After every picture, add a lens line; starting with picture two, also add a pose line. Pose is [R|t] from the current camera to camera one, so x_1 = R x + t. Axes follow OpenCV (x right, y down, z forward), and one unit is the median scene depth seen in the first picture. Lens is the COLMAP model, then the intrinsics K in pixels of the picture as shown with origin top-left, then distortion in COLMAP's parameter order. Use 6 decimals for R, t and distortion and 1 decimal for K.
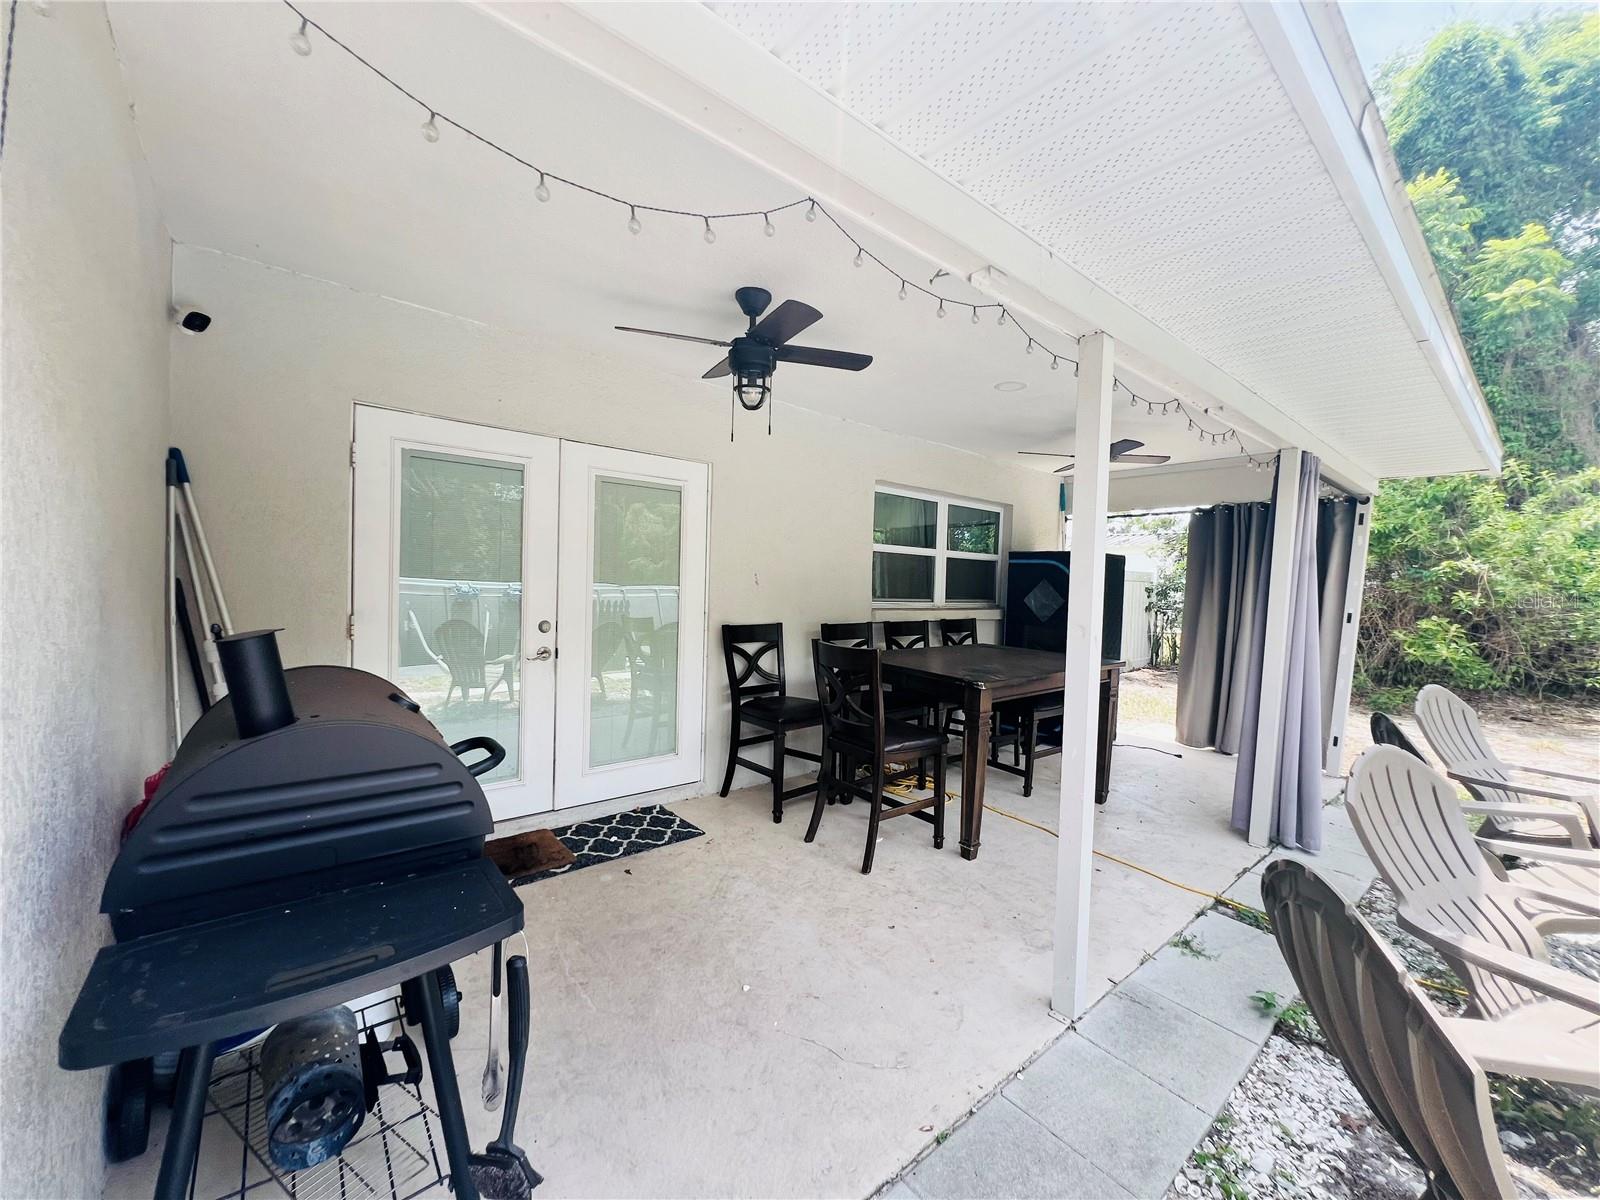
lens RADIAL K [[640.0, 0, 802.4], [0, 640.0, 607.1], [0, 0, 1]] dist [-0.002270, 0.000970]
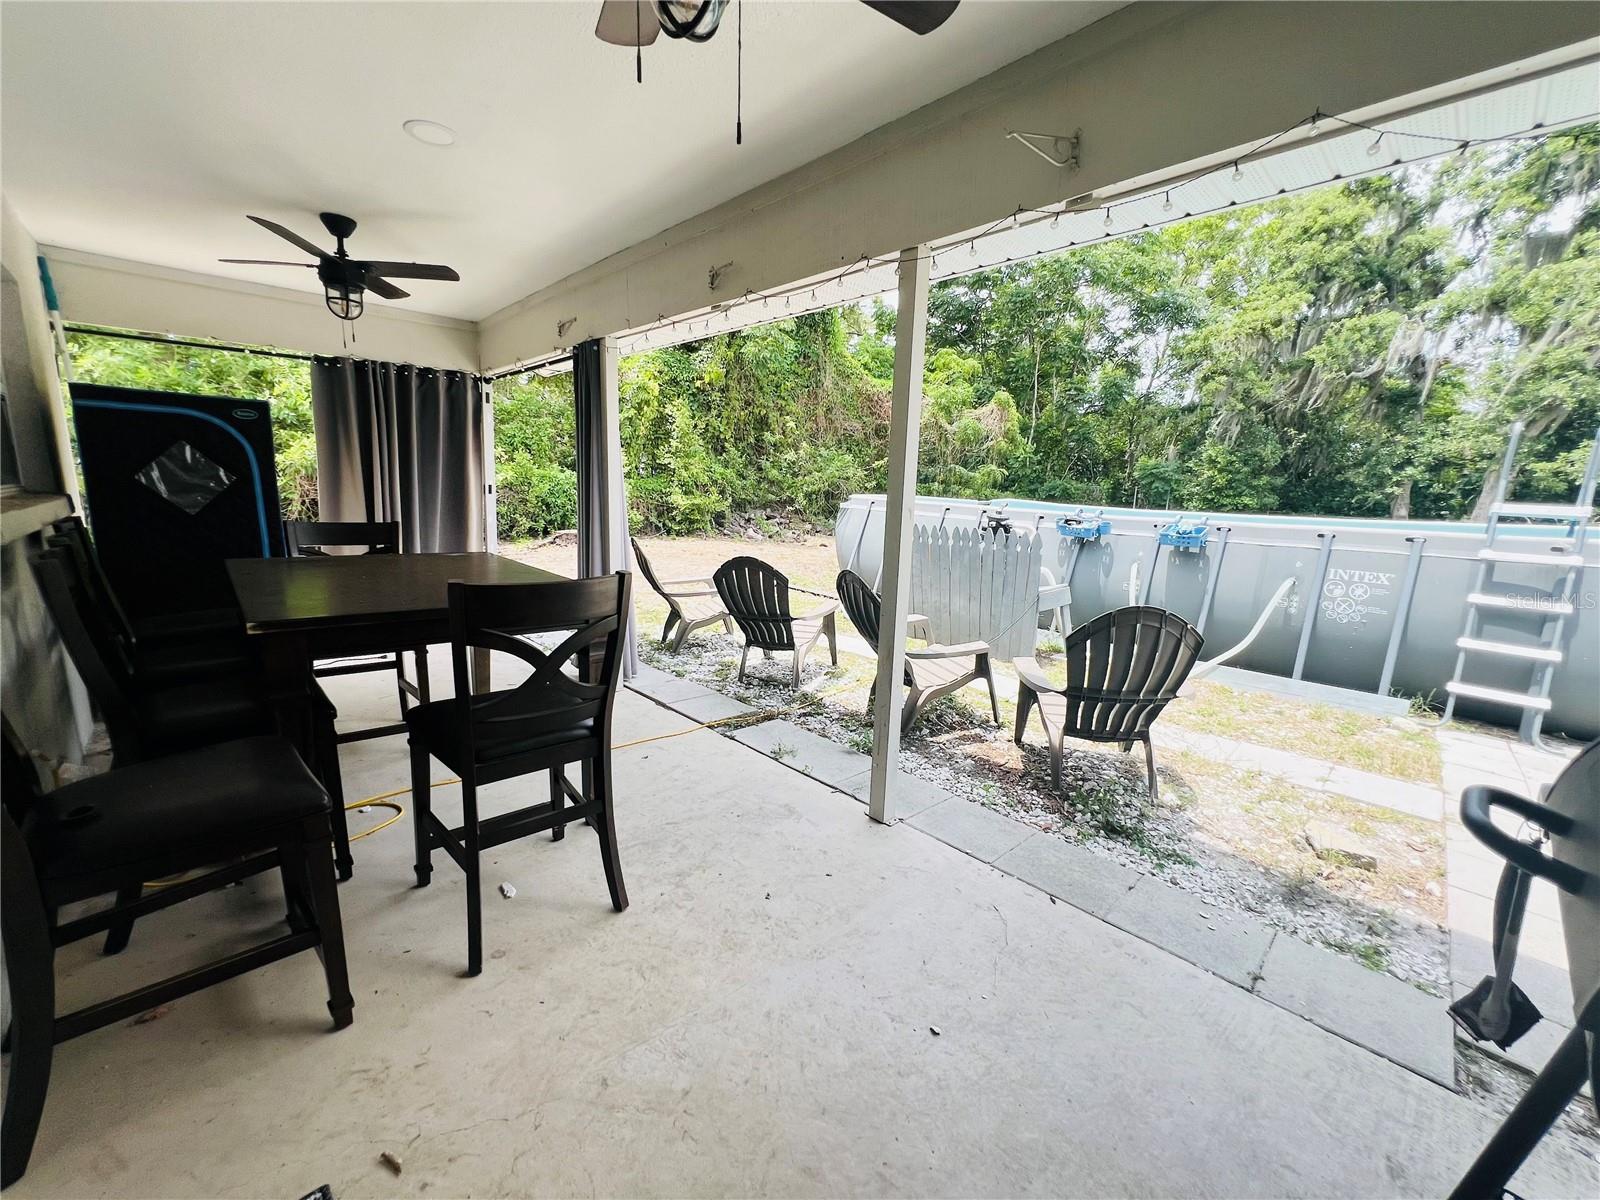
lens RADIAL K [[640.0, 0, 801.7], [0, 640.0, 606.5], [0, 0, 1]] dist [-0.002270, 0.000970]
pose [[-0.057720, -0.222206, 0.973290, -0.499761], [0.004661, 0.974845, 0.222837, -0.042926], [-0.998322, 0.017398, -0.055233, 0.849221]]
